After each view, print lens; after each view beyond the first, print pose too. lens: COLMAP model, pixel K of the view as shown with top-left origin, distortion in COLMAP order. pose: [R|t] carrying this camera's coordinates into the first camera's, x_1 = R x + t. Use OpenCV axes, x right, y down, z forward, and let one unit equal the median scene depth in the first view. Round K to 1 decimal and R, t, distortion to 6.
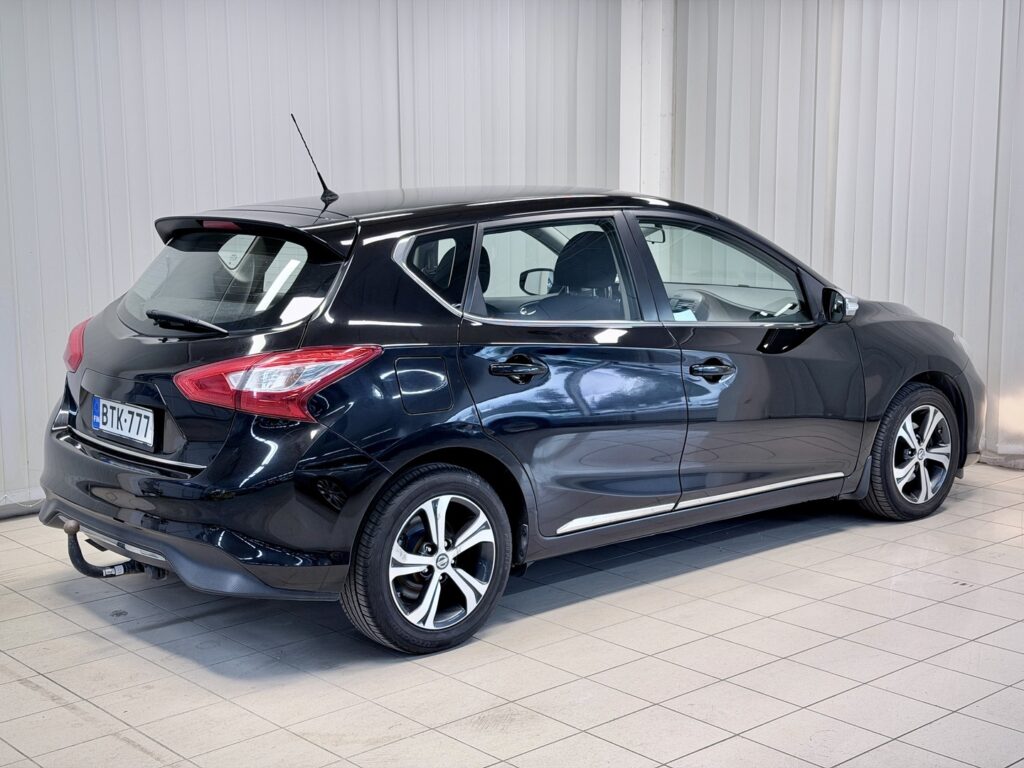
lens RADIAL K [[1476.6, 0, 512.0], [0, 1476.6, 384.0], [0, 0, 1]] dist [0.043122, 0.004873]
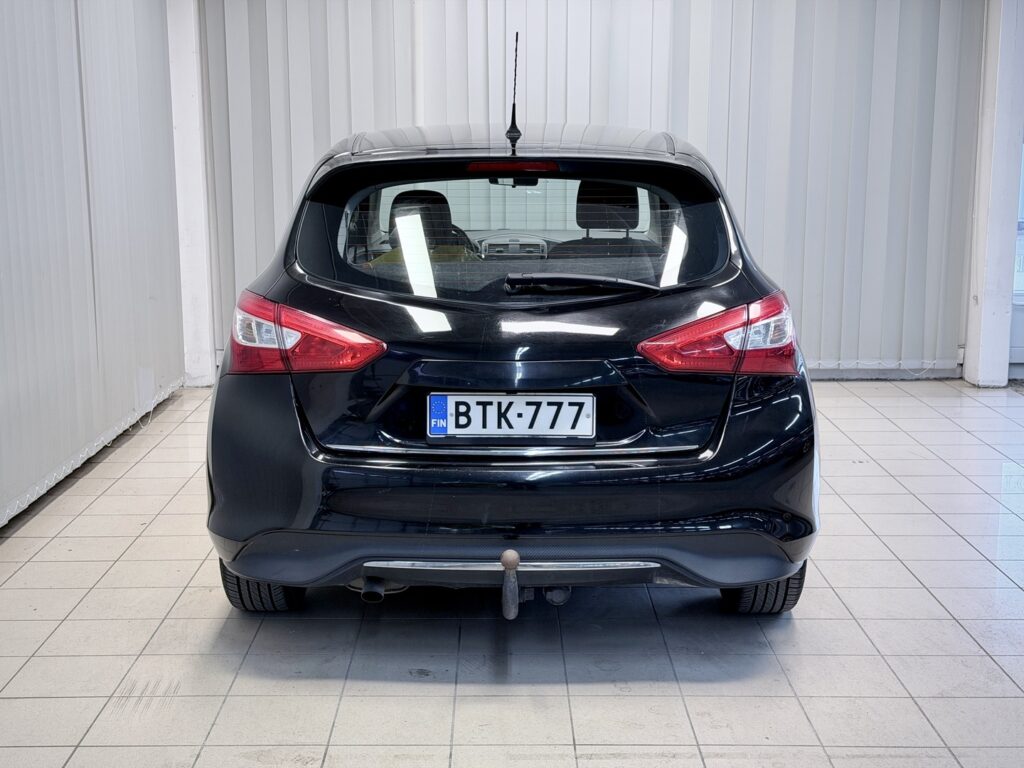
lens RADIAL K [[1476.6, 0, 512.0], [0, 1476.6, 384.0], [0, 0, 1]] dist [0.043122, 0.004873]
pose [[0.673893, -0.128349, 0.727595, -0.832484], [0.109007, 0.991290, 0.073904, -0.050348], [-0.730743, 0.029509, 0.682014, 0.462176]]
